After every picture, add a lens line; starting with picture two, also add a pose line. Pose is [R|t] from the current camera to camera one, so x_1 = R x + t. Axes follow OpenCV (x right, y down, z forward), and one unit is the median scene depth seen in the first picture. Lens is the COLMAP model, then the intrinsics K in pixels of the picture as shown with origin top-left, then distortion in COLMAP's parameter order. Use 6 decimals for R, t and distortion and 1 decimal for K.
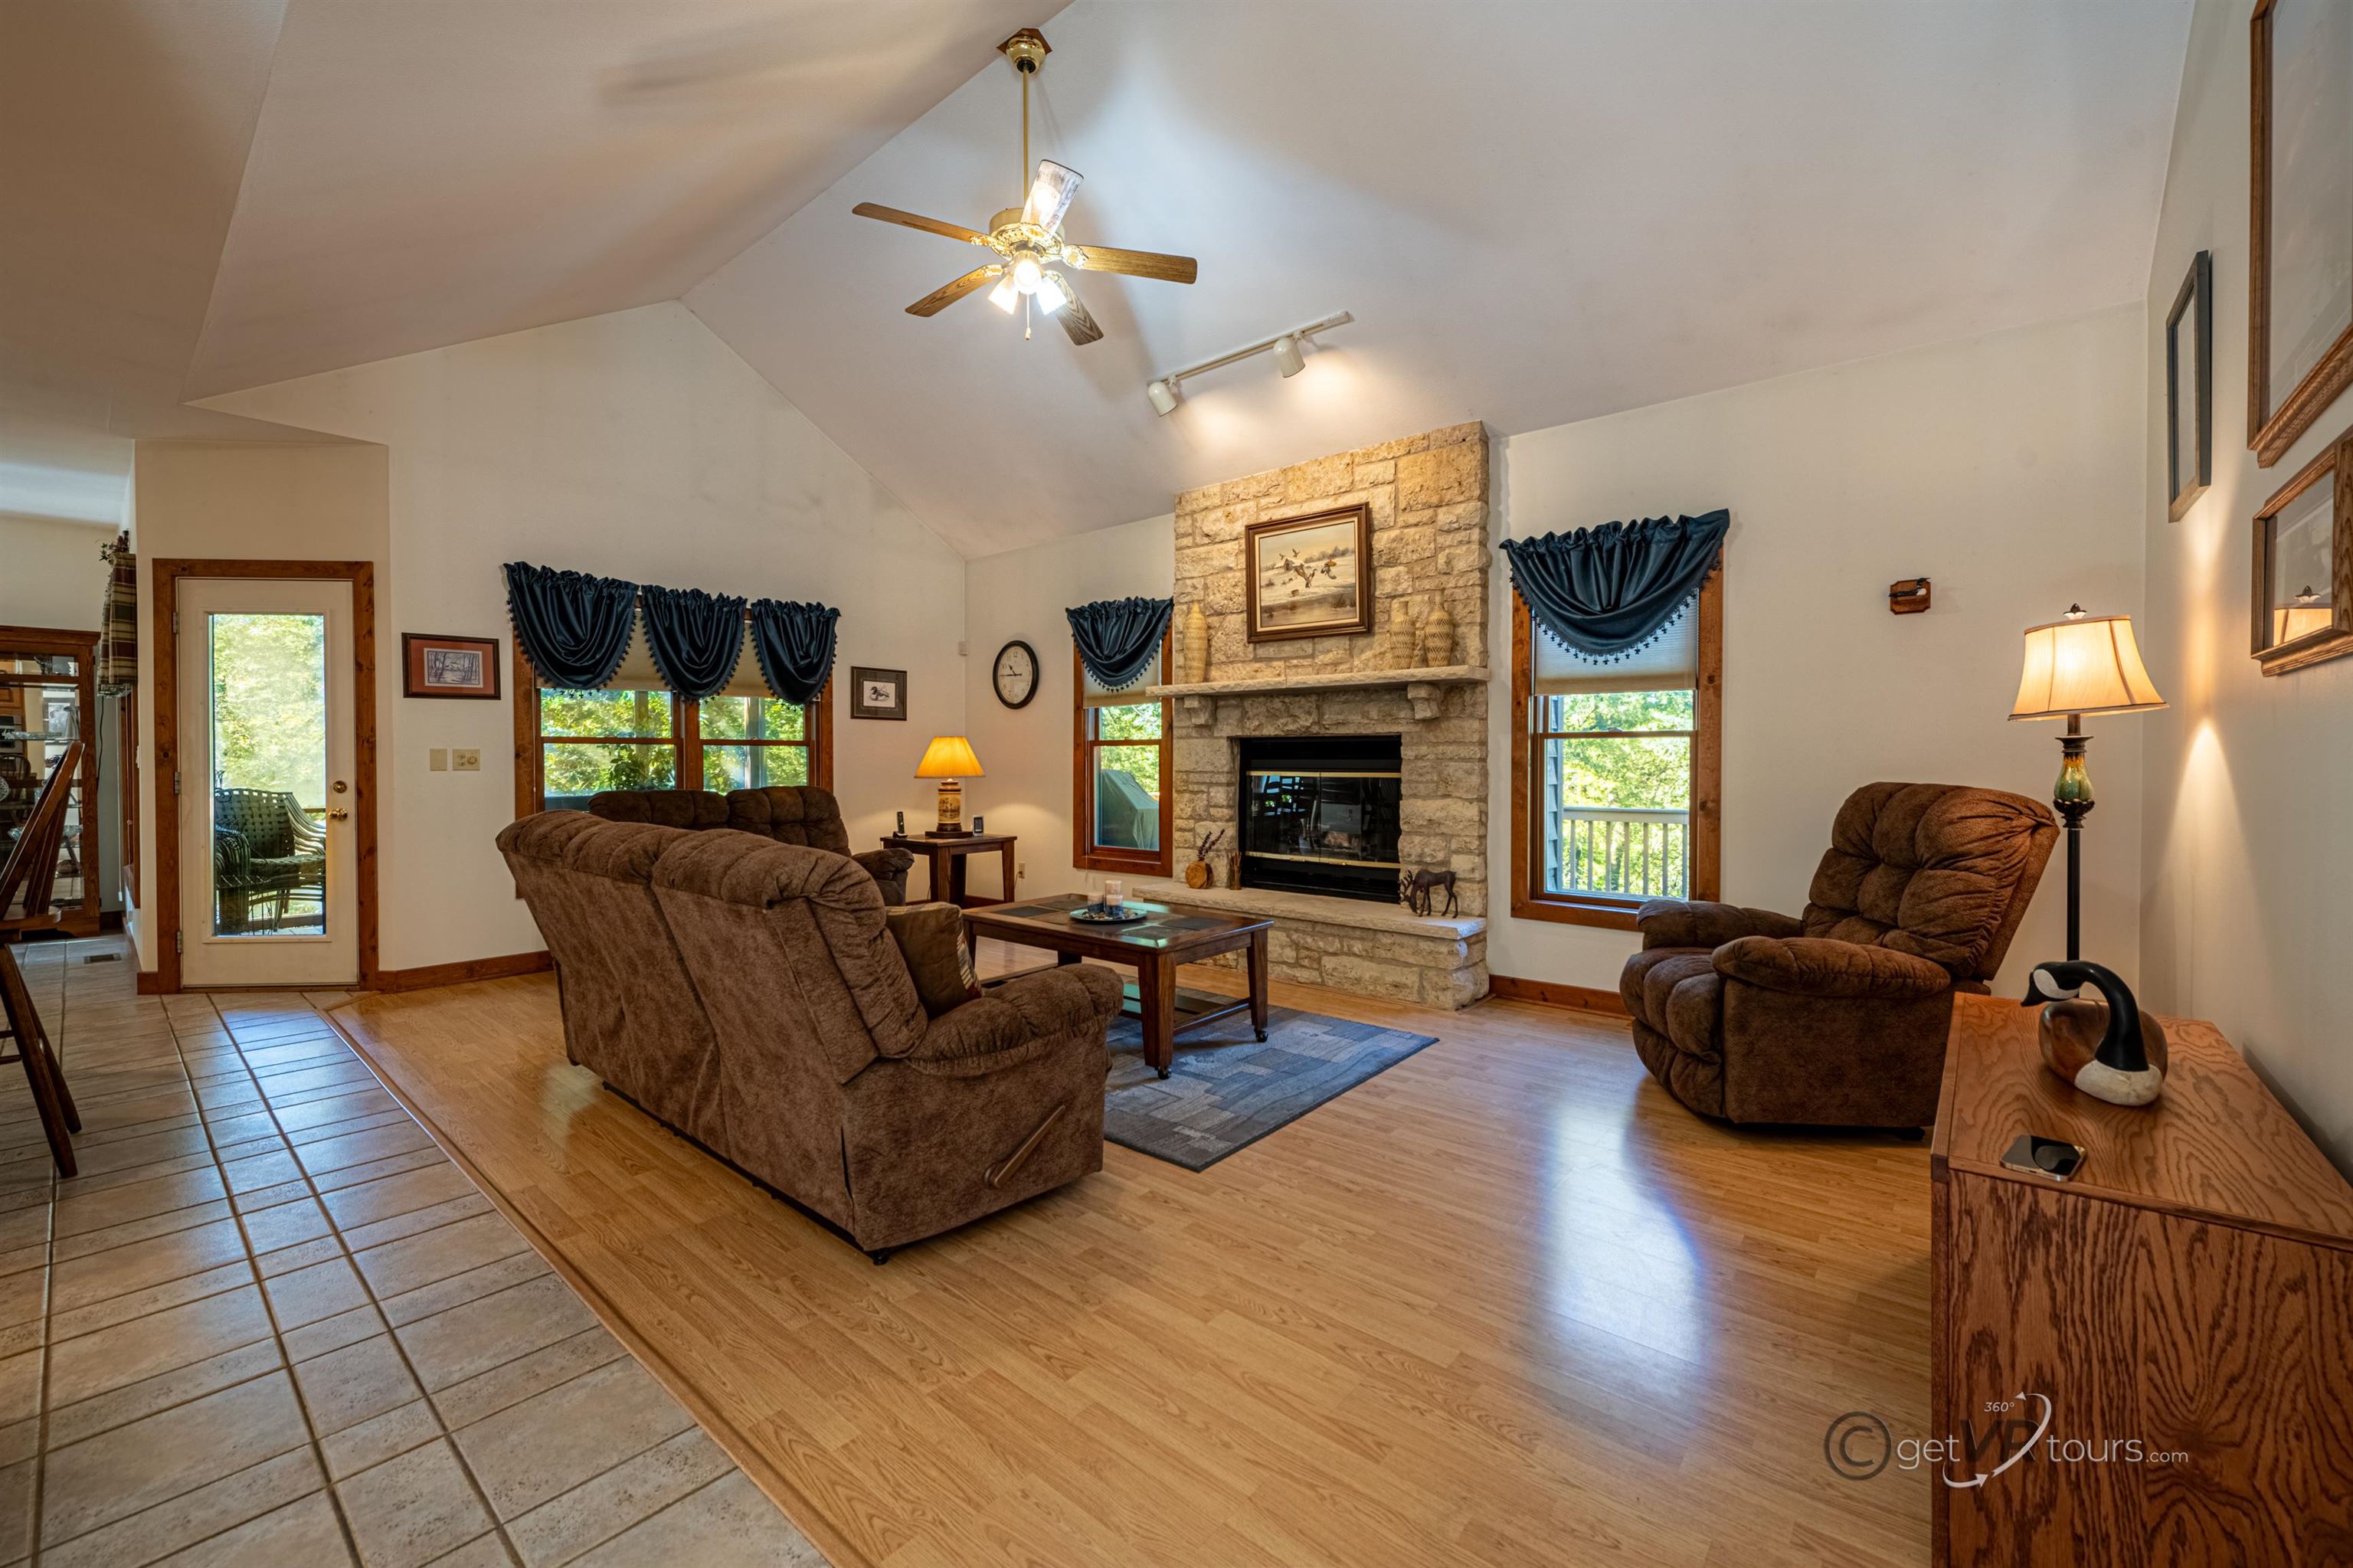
lens RADIAL K [[968.6, 0, 1191.6], [0, 968.6, 771.7], [0, 0, 1]] dist [-0.000996, -0.000108]
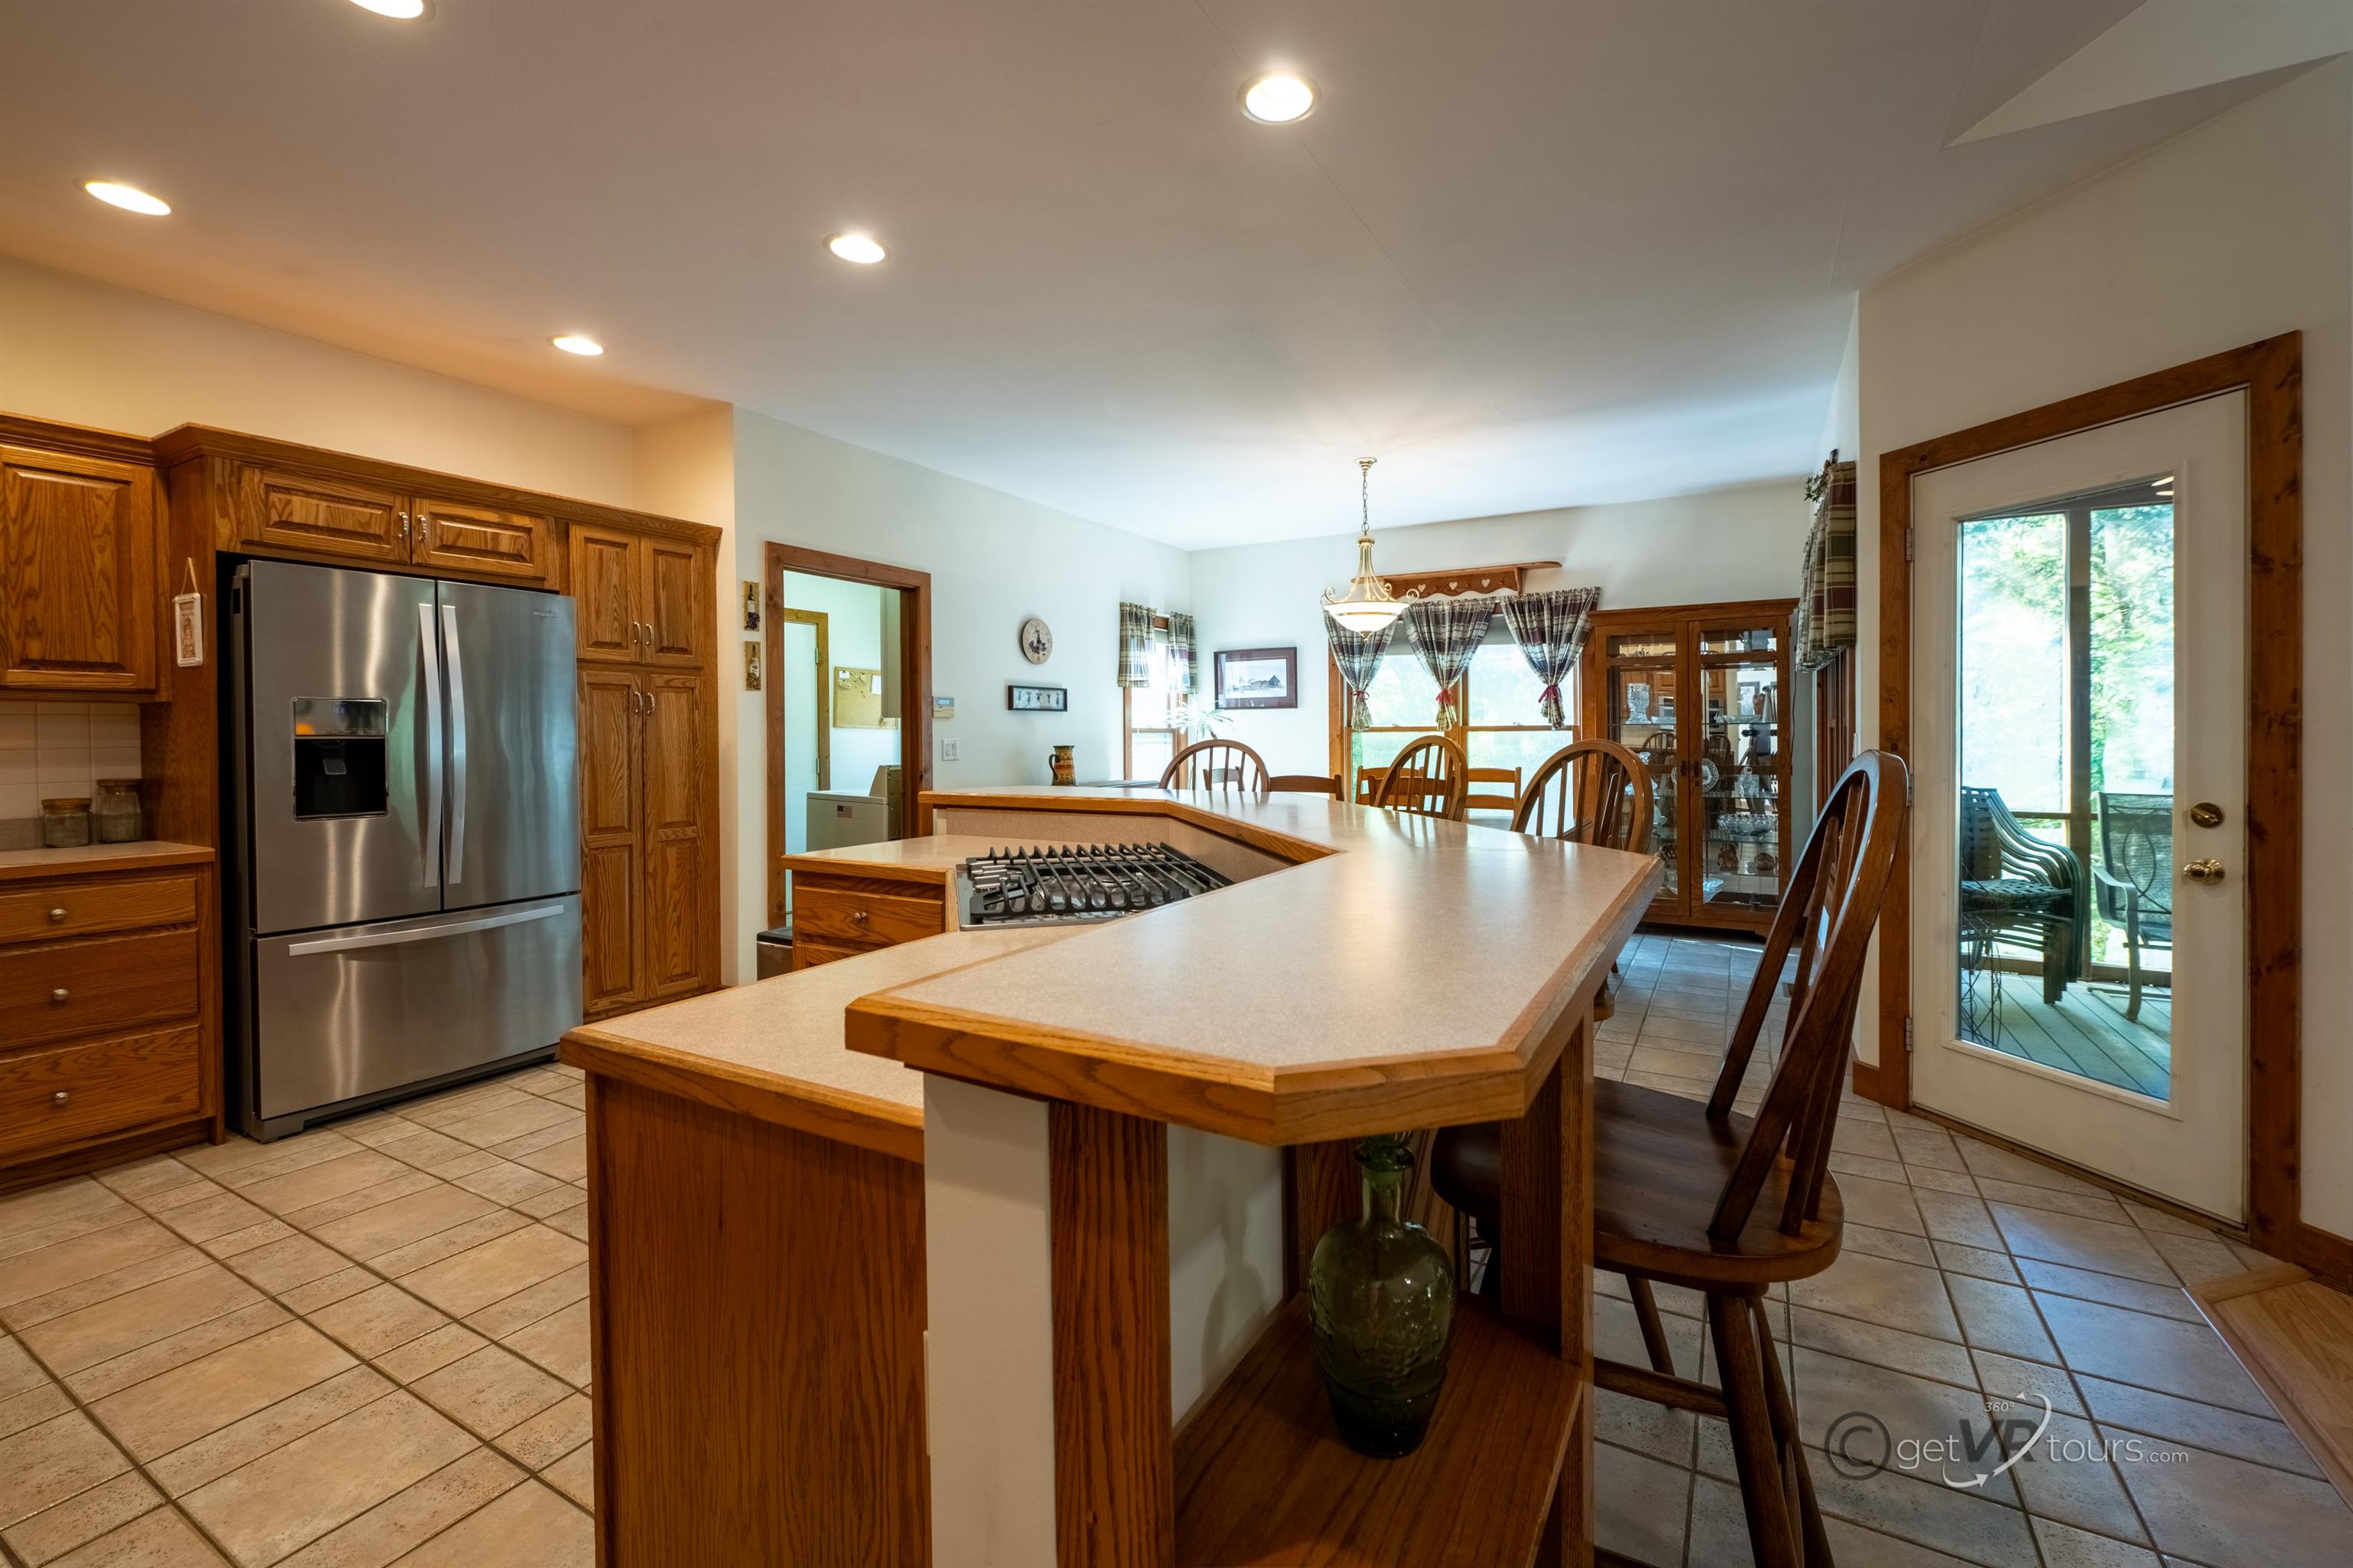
lens RADIAL K [[968.6, 0, 1203.3], [0, 968.6, 747.9], [0, 0, 1]] dist [-0.000996, -0.000108]
pose [[0.198843, 0.010484, -0.979975, -0.473714], [-0.006061, 0.999937, 0.009467, -0.019268], [0.980013, 0.004057, 0.198894, 0.379704]]
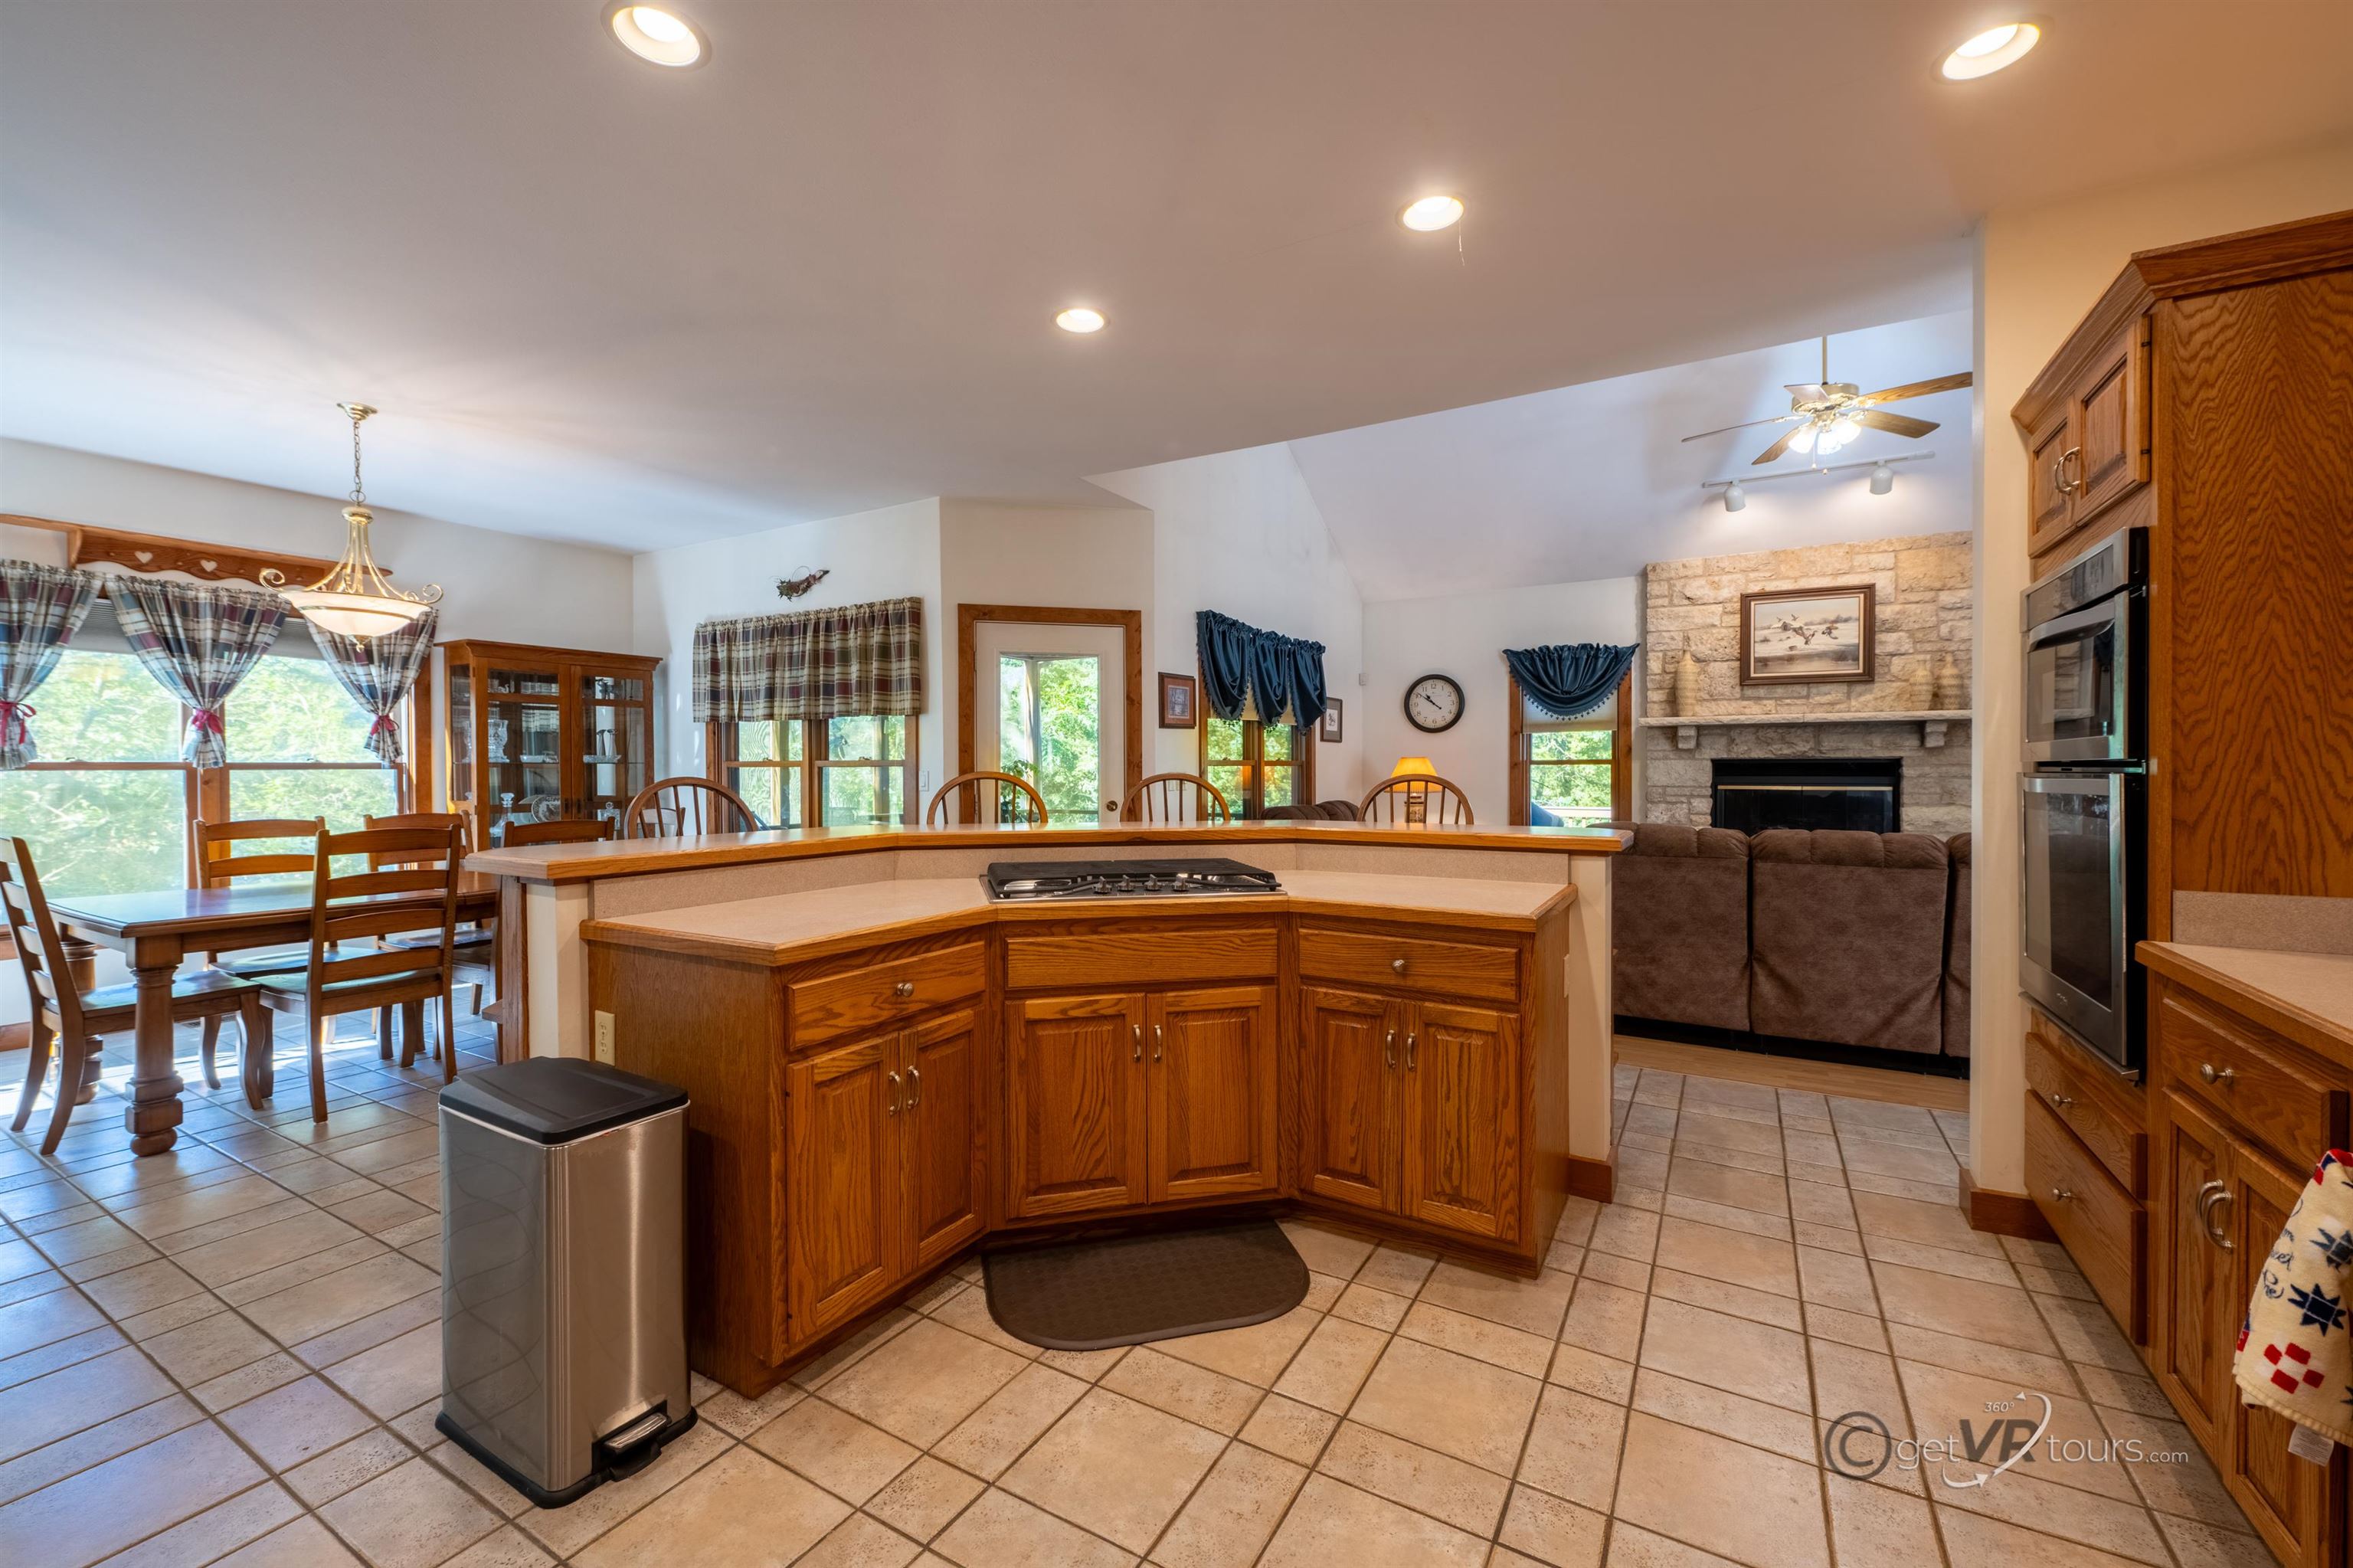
lens RADIAL K [[968.6, 0, 1164.4], [0, 968.6, 778.5], [0, 0, 1]] dist [-0.000996, -0.000108]
pose [[0.984864, -0.006667, 0.173202, -0.967515], [0.006743, 0.999977, 0.000154, -0.016647], [-0.173199, 0.001017, 0.984886, -0.132816]]
